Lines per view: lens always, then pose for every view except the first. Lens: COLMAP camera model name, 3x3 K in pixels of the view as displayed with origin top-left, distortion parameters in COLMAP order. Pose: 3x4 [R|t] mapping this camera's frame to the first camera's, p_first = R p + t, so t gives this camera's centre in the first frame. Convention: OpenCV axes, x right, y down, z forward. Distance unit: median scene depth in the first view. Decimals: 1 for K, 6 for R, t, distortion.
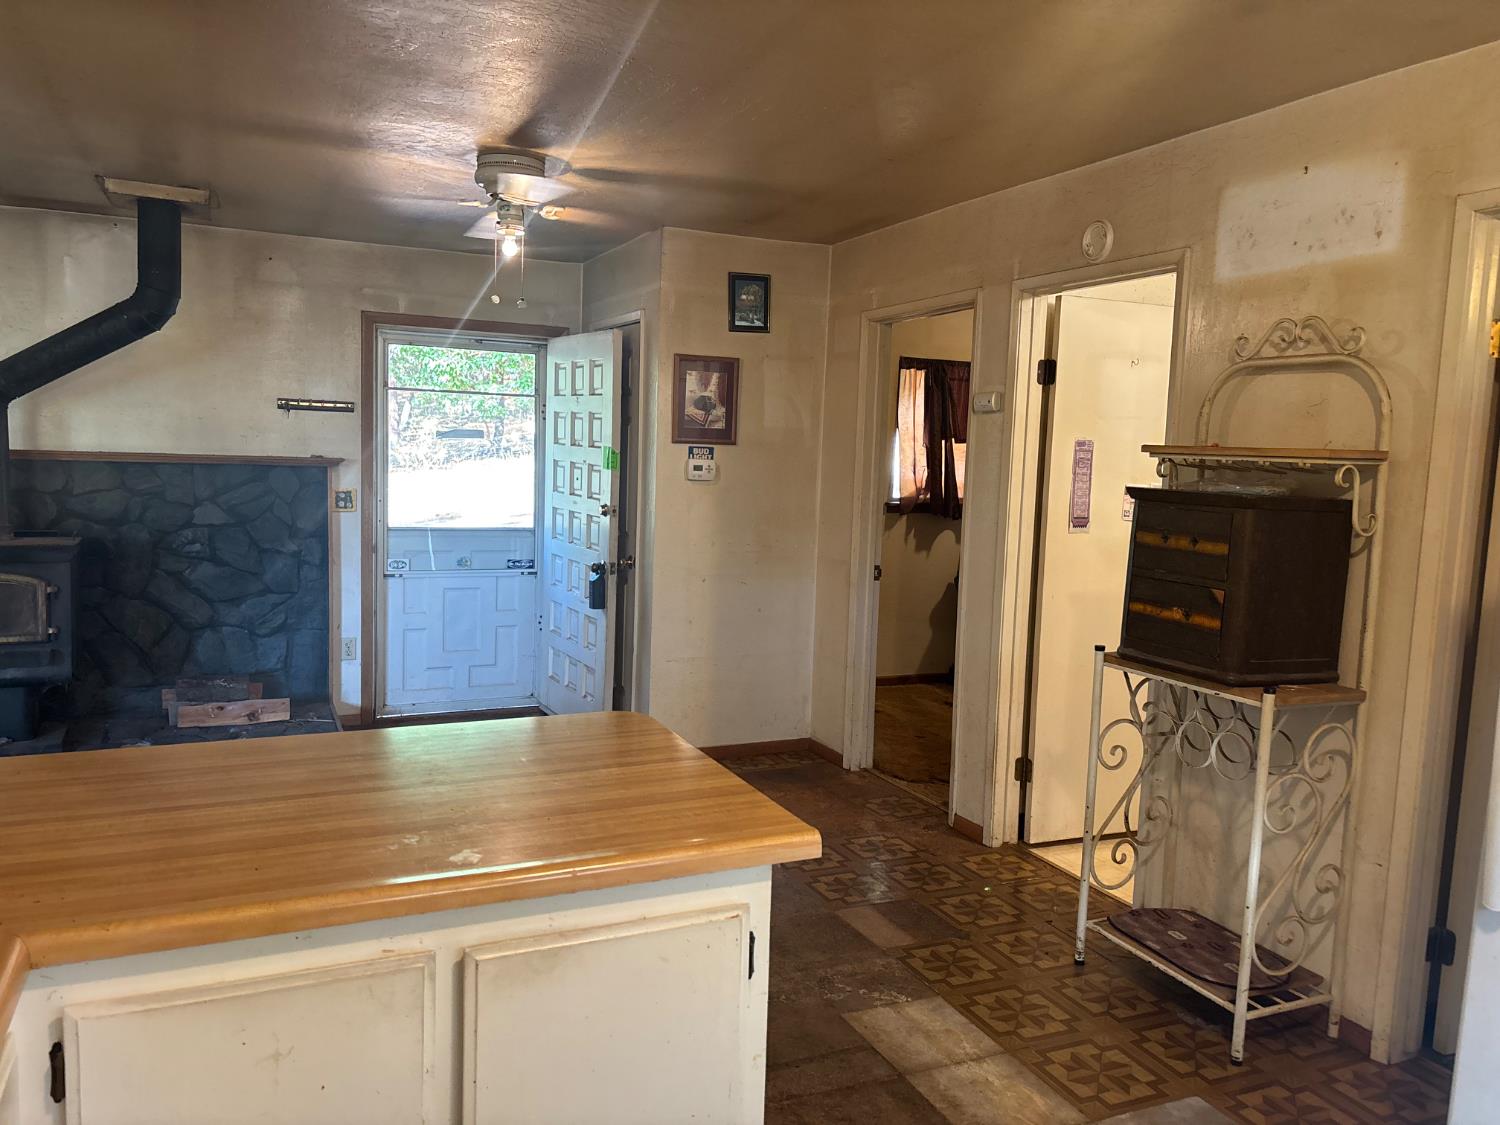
lens RADIAL K [[1125.6, 0, 751.1], [0, 1125.6, 567.6], [0, 0, 1]] dist [0.045166, -0.063796]
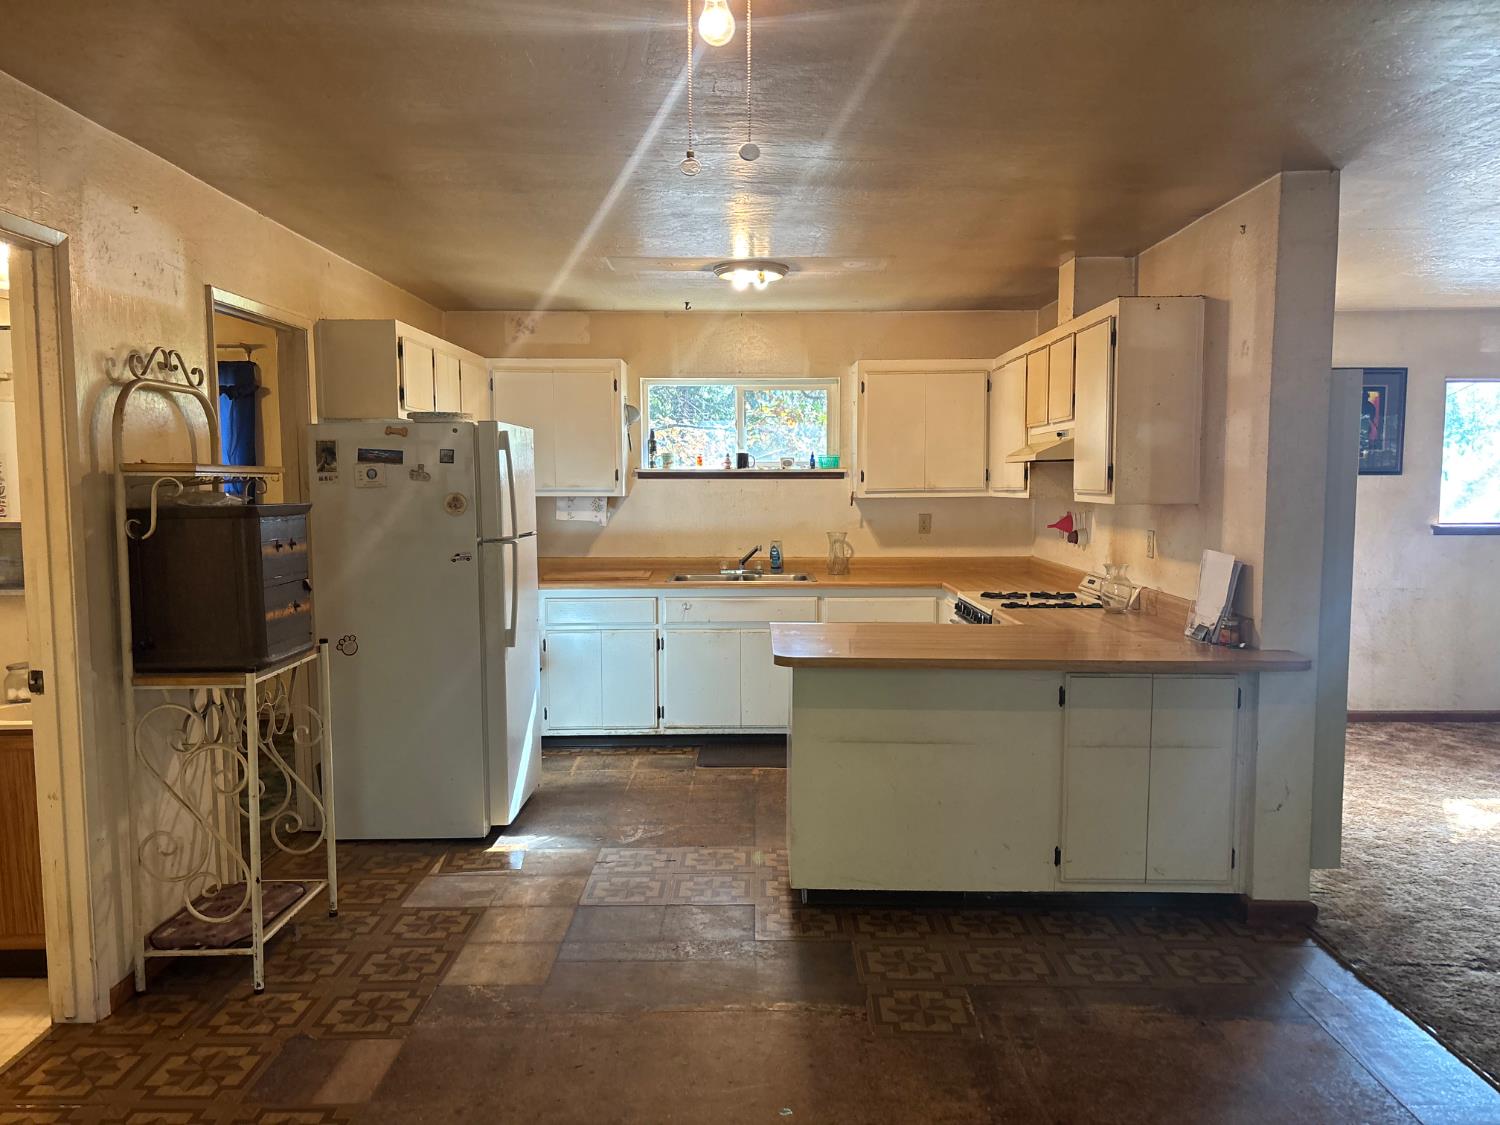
lens RADIAL K [[1125.6, 0, 751.1], [0, 1125.6, 567.6], [0, 0, 1]] dist [0.045166, -0.063796]
pose [[-0.904144, -0.071728, 0.421163, -0.535736], [0.015304, 0.979735, 0.199713, -0.223773], [-0.426953, 0.187015, -0.884724, 1.791086]]
